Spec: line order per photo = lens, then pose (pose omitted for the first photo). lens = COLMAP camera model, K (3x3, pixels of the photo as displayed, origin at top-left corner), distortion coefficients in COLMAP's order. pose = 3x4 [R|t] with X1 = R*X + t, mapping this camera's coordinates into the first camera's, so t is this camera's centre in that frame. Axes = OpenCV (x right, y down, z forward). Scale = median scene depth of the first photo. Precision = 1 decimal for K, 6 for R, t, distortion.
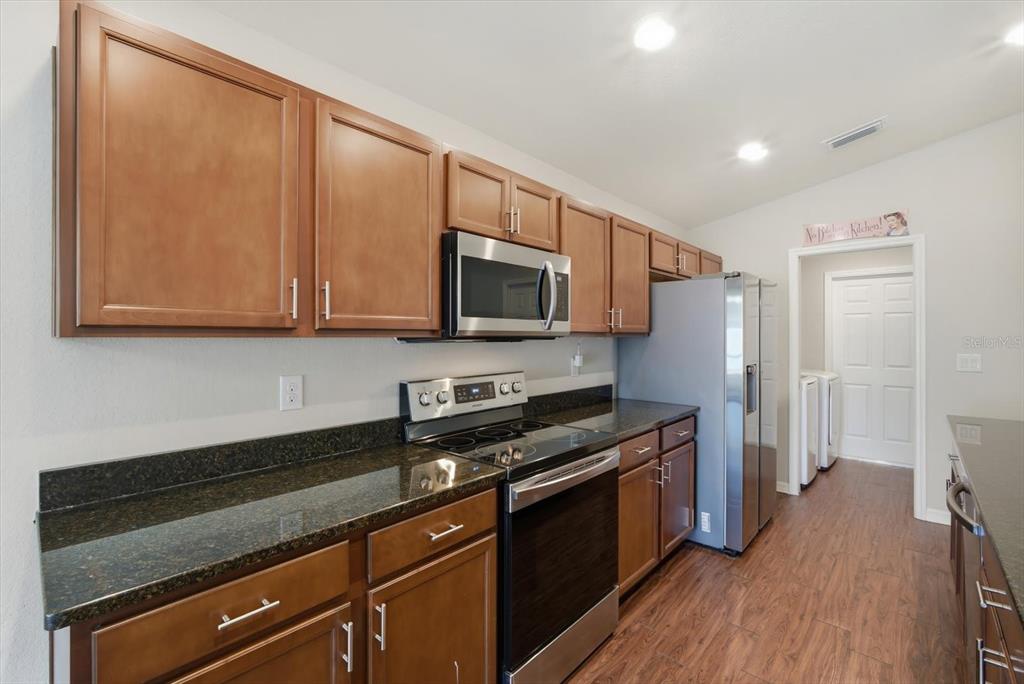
lens RADIAL K [[453.9, 0, 512.0], [0, 453.9, 342.0], [0, 0, 1]] dist [0.001638, 0.000258]
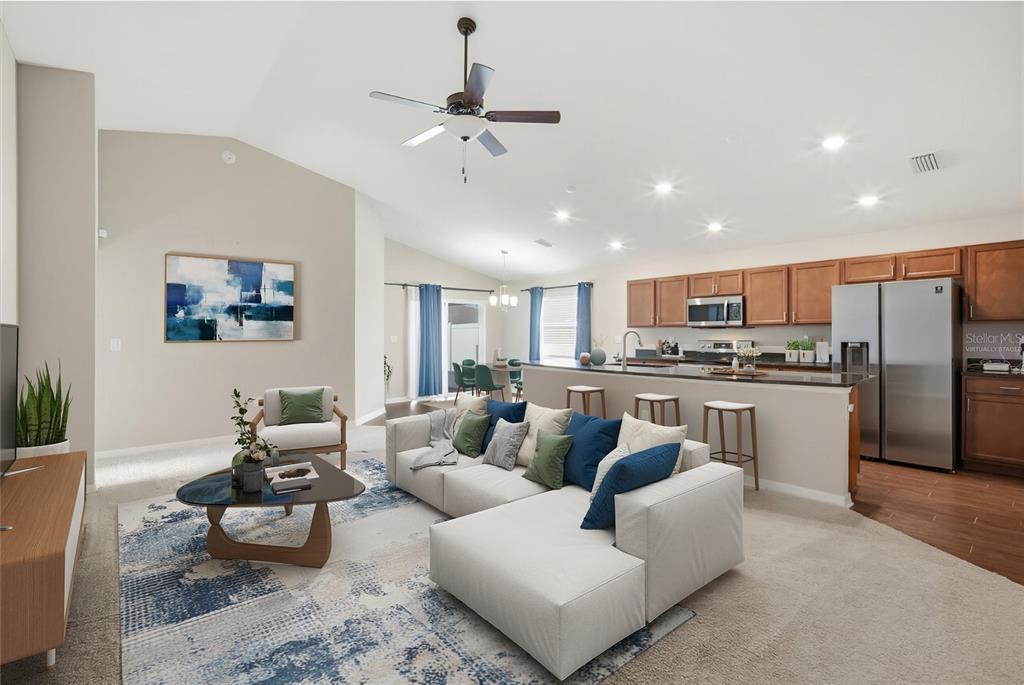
lens RADIAL K [[478.4, 0, 512.0], [0, 478.4, 342.5], [0, 0, 1]] dist [0.000387, 0.000073]
pose [[-0.136723, 0.017354, -0.990457, 3.132984], [-0.011907, 0.999746, 0.019160, 0.045744], [0.990538, 0.014413, -0.136481, 0.083388]]
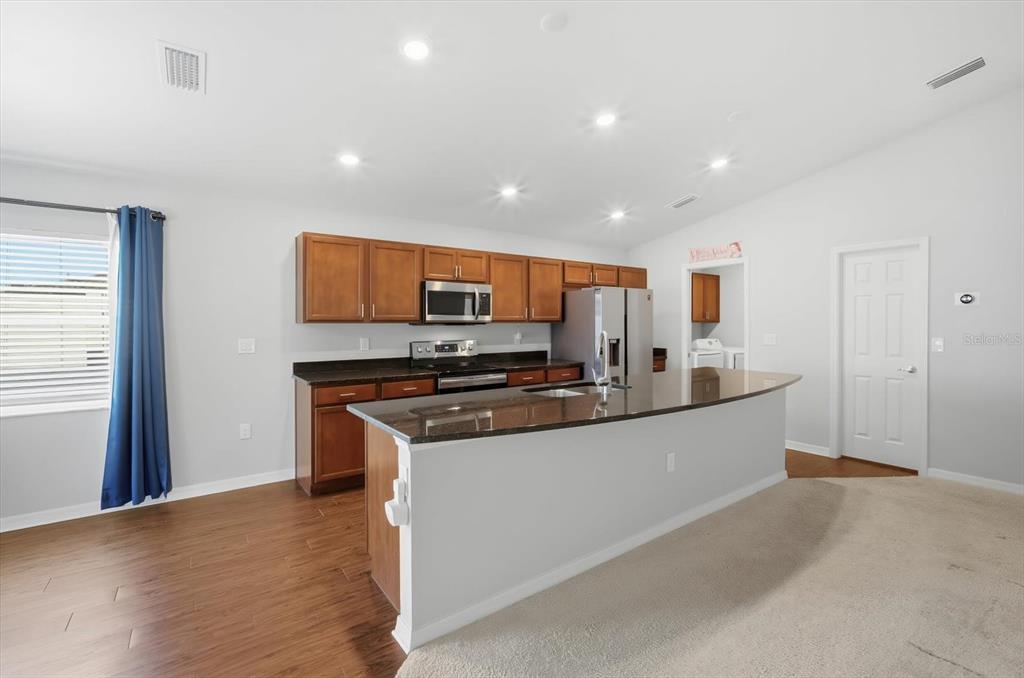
lens RADIAL K [[457.2, 0, 509.3], [0, 457.2, 325.9], [0, 0, 1]] dist [-0.001997, -0.000294]
pose [[0.976346, 0.004252, -0.216172, 0.685665], [-0.004580, 0.999989, -0.001019, 0.004548], [0.216165, 0.001985, 0.976355, -1.068556]]
